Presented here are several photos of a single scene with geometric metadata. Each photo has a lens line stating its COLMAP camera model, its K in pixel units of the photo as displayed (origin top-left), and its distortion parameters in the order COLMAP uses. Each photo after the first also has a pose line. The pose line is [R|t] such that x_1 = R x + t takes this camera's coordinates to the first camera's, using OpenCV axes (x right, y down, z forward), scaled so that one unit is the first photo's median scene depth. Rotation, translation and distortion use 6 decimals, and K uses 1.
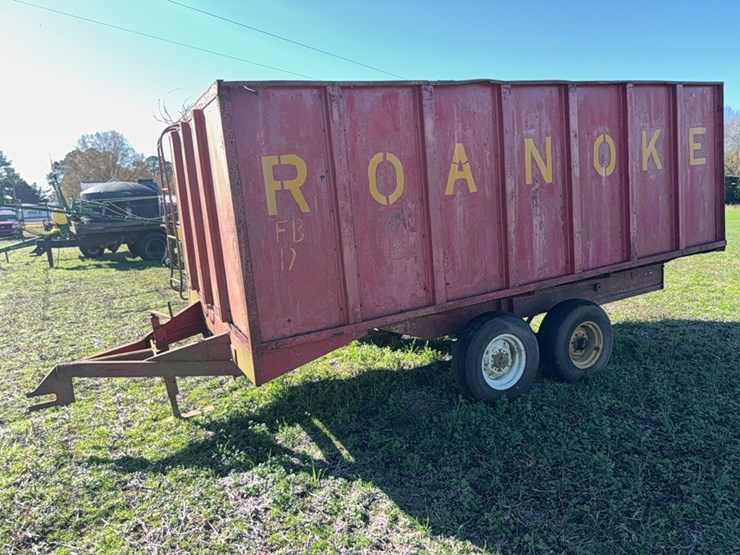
lens RADIAL K [[515.3, 0, 367.6], [0, 515.3, 279.8], [0, 0, 1]] dist [0.081935, -0.108044]
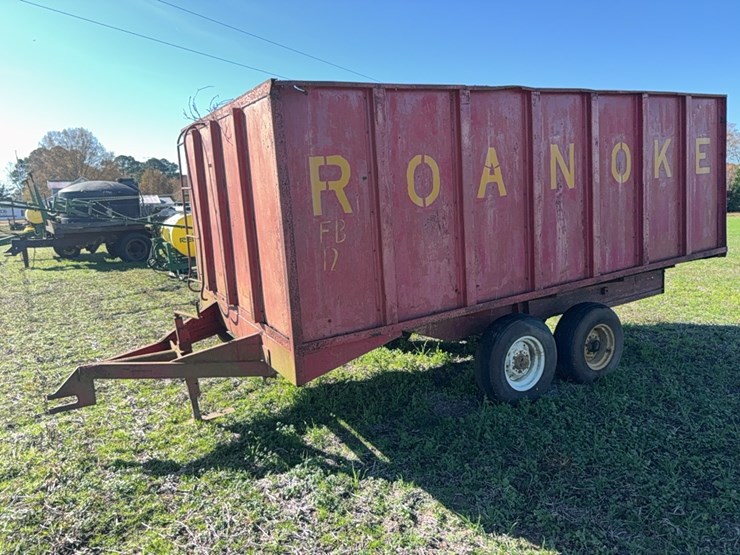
lens RADIAL K [[515.3, 0, 367.6], [0, 515.3, 279.8], [0, 0, 1]] dist [0.081935, -0.108044]
pose [[0.998598, 0.008371, 0.052259, -0.112257], [-0.007970, 0.999937, -0.007882, 0.005571], [-0.052321, 0.007455, 0.998602, -0.001503]]
